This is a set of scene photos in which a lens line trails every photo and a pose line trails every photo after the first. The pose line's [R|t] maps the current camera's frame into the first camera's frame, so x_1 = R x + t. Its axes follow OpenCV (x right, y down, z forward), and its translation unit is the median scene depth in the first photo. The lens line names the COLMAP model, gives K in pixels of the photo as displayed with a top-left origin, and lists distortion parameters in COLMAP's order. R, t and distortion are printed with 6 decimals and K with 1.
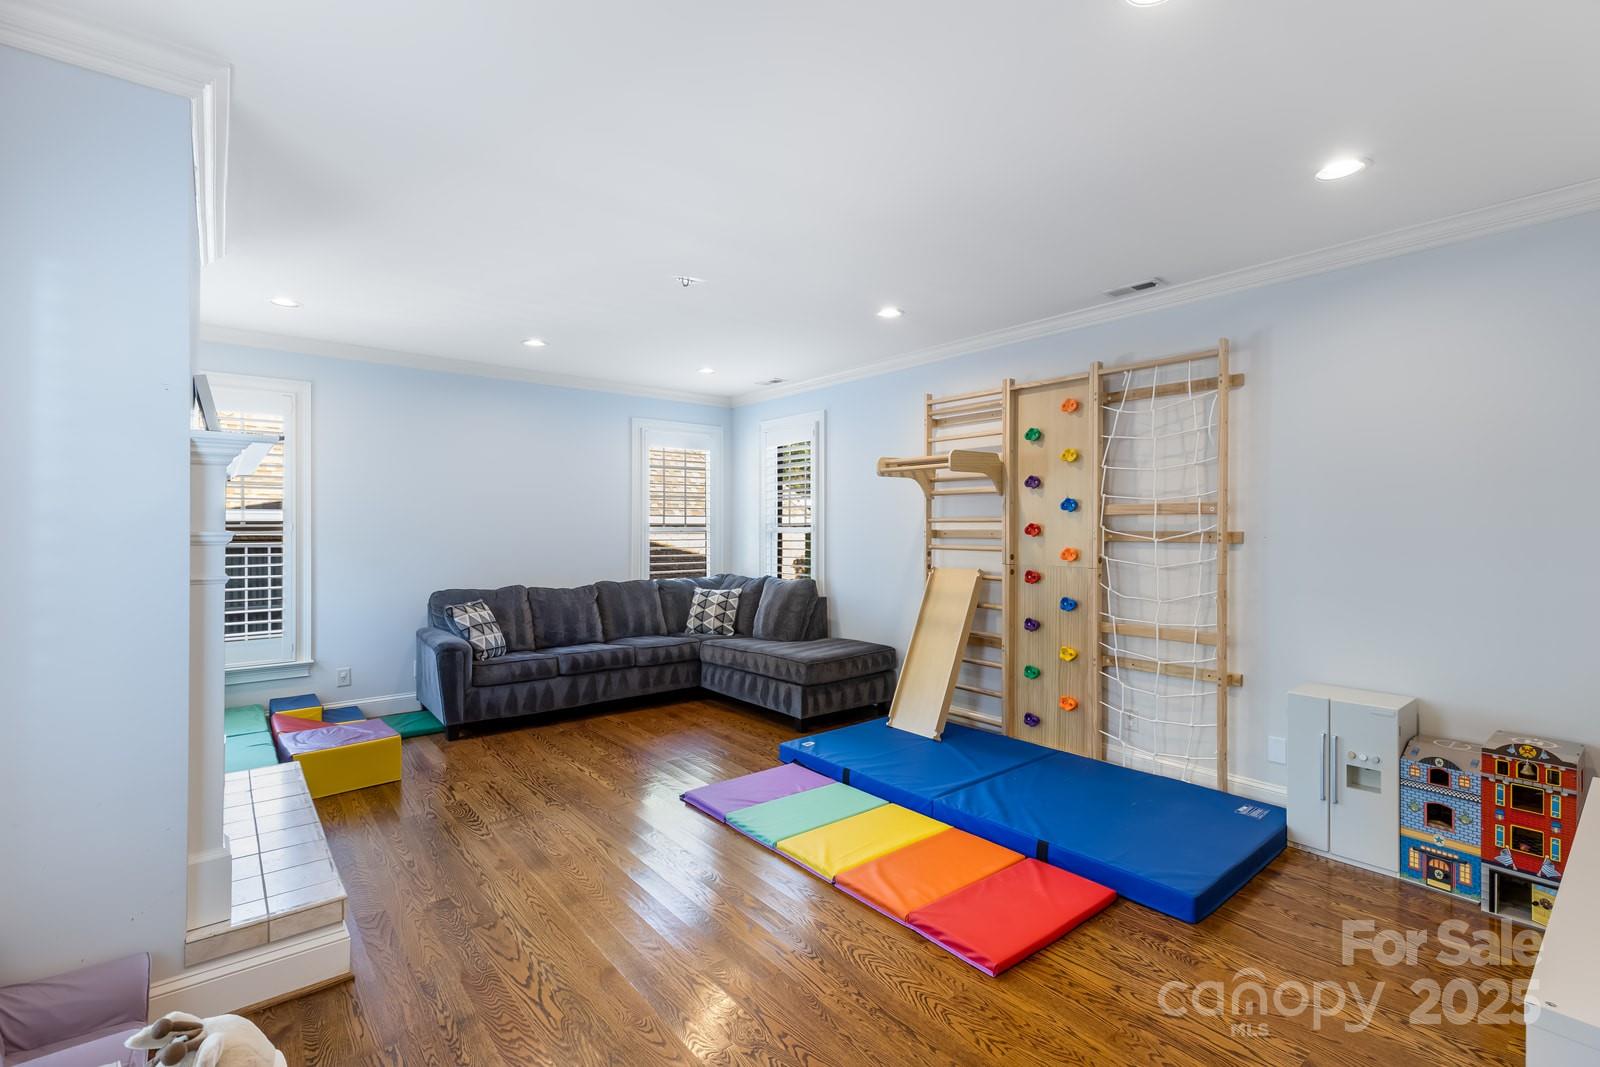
lens RADIAL K [[727.9, 0, 808.9], [0, 727.9, 533.5], [0, 0, 1]] dist [0.002525, 0.001390]
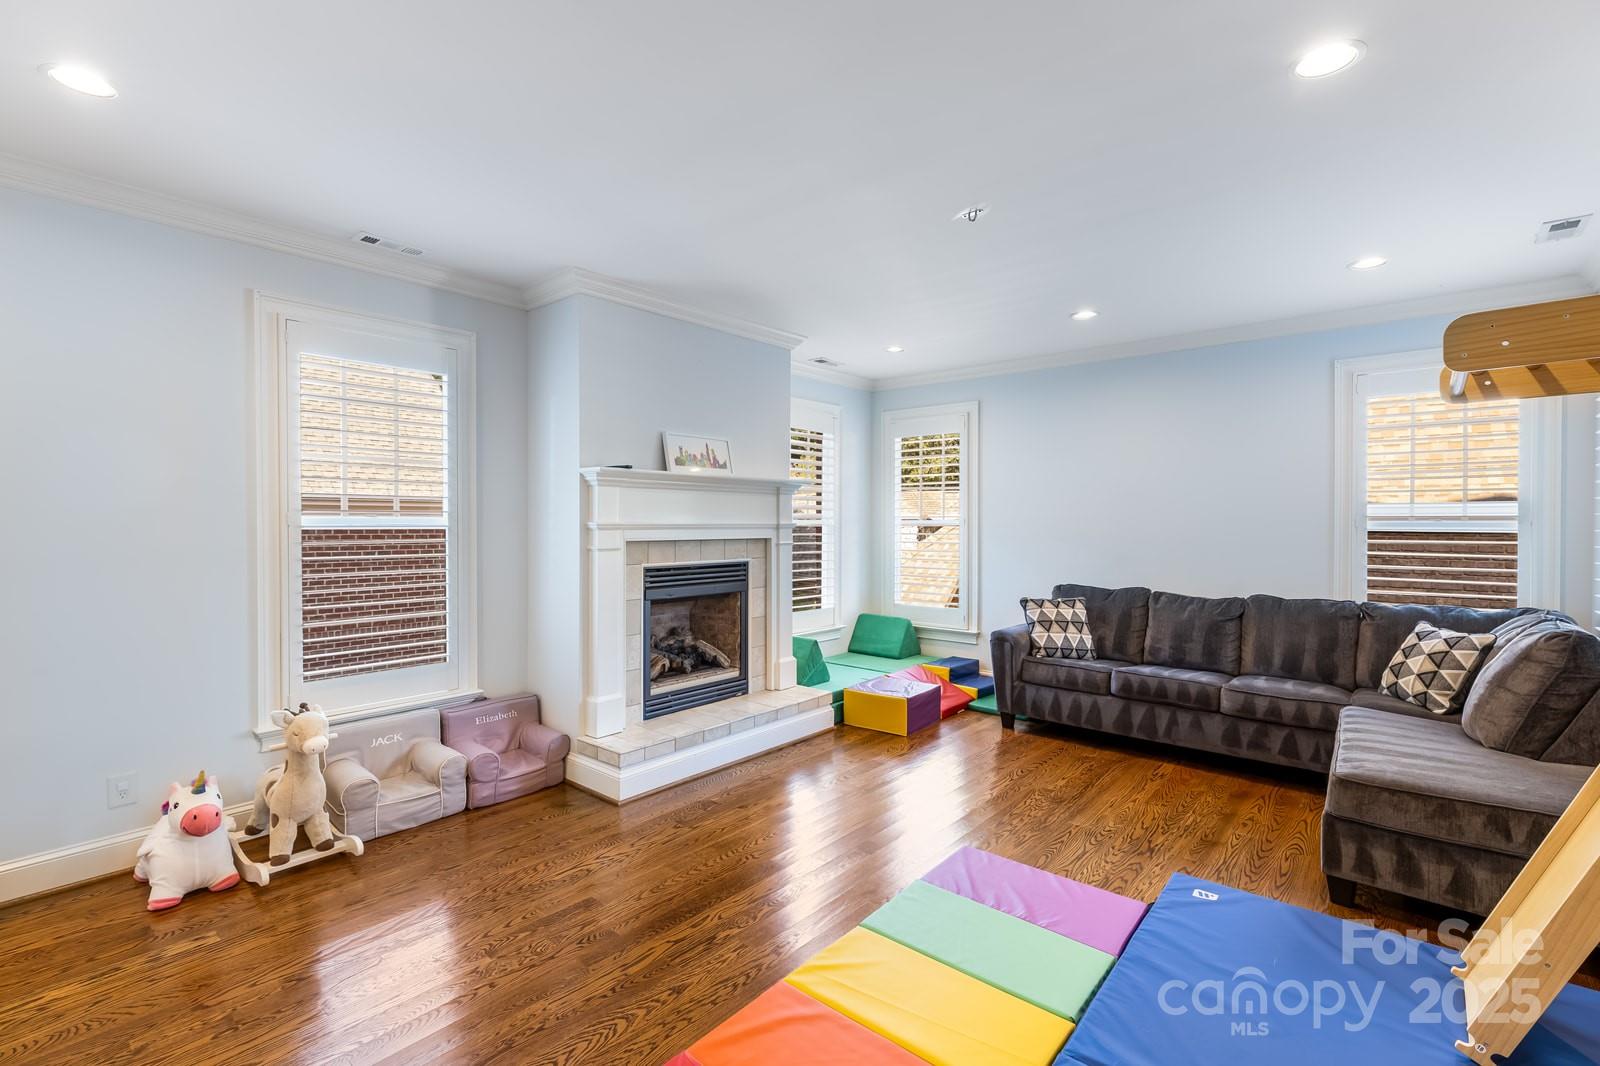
lens RADIAL K [[727.9, 0, 798.9], [0, 727.9, 530.4], [0, 0, 1]] dist [0.002525, 0.001390]
pose [[0.168731, 0.015280, -0.985544, 0.436452], [-0.010766, 0.999849, 0.013659, -0.005300], [0.985603, 0.008306, 0.168870, 0.494558]]
